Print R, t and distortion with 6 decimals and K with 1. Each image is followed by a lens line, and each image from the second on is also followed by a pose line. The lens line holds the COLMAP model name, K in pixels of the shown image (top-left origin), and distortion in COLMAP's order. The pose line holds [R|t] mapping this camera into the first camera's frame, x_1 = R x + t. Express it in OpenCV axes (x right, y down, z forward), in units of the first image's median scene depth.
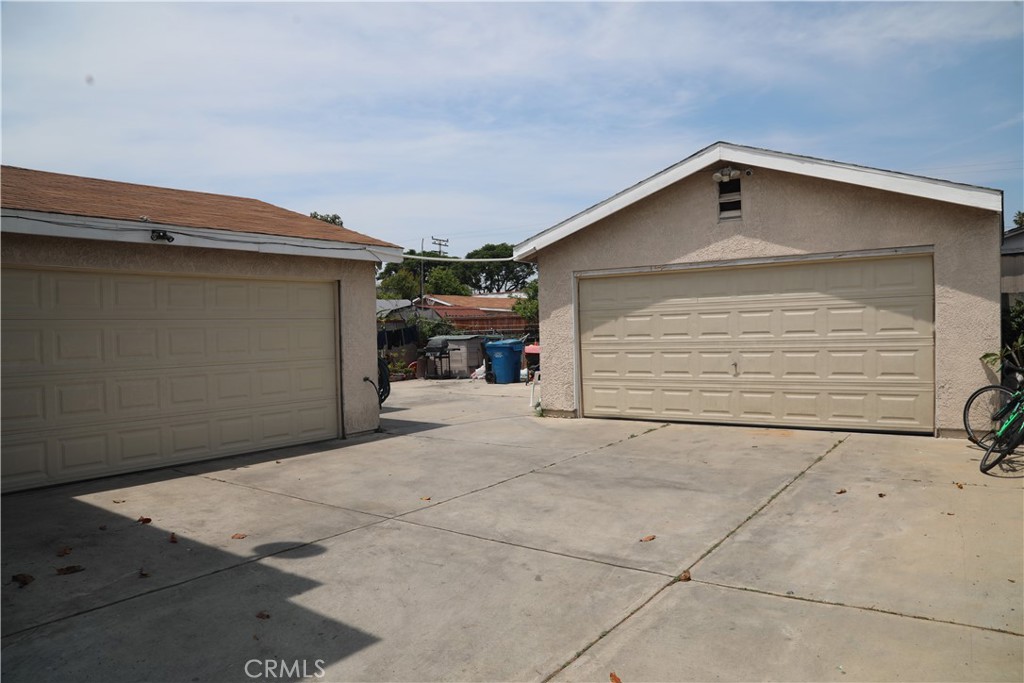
lens RADIAL K [[706.5, 0, 514.2], [0, 706.5, 339.0], [0, 0, 1]] dist [-0.109265, 0.061191]
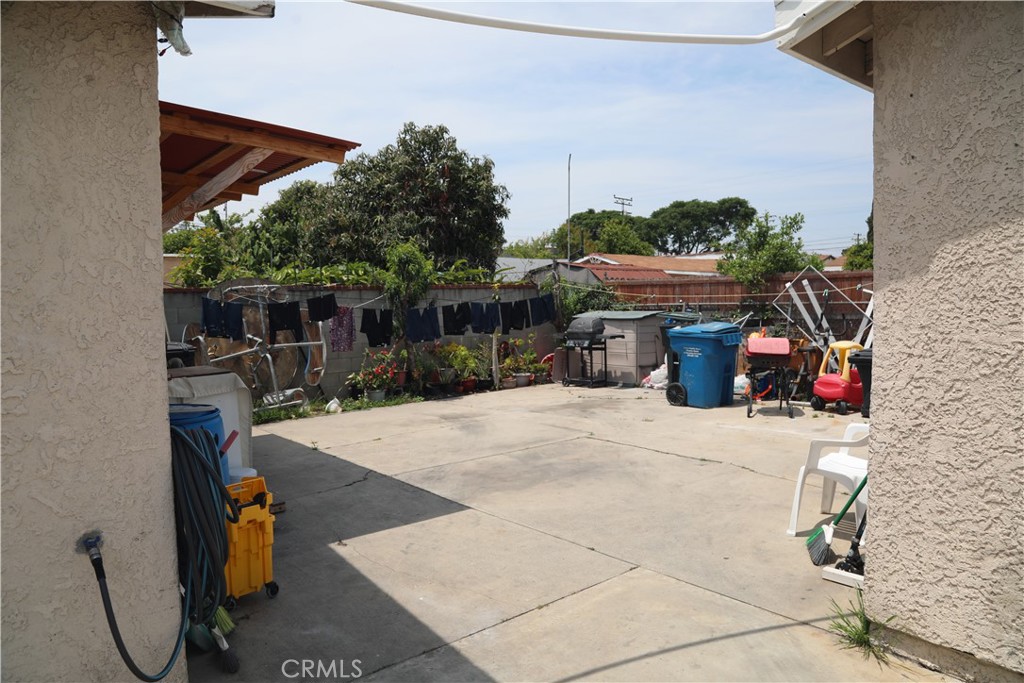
lens RADIAL K [[706.5, 0, 514.1], [0, 706.5, 350.1], [0, 0, 1]] dist [-0.109265, 0.061191]
pose [[0.965766, 0.026694, -0.258036, -0.030143], [-0.010805, 0.997968, 0.062802, -0.019366], [0.259188, -0.057864, 0.964092, 0.861993]]
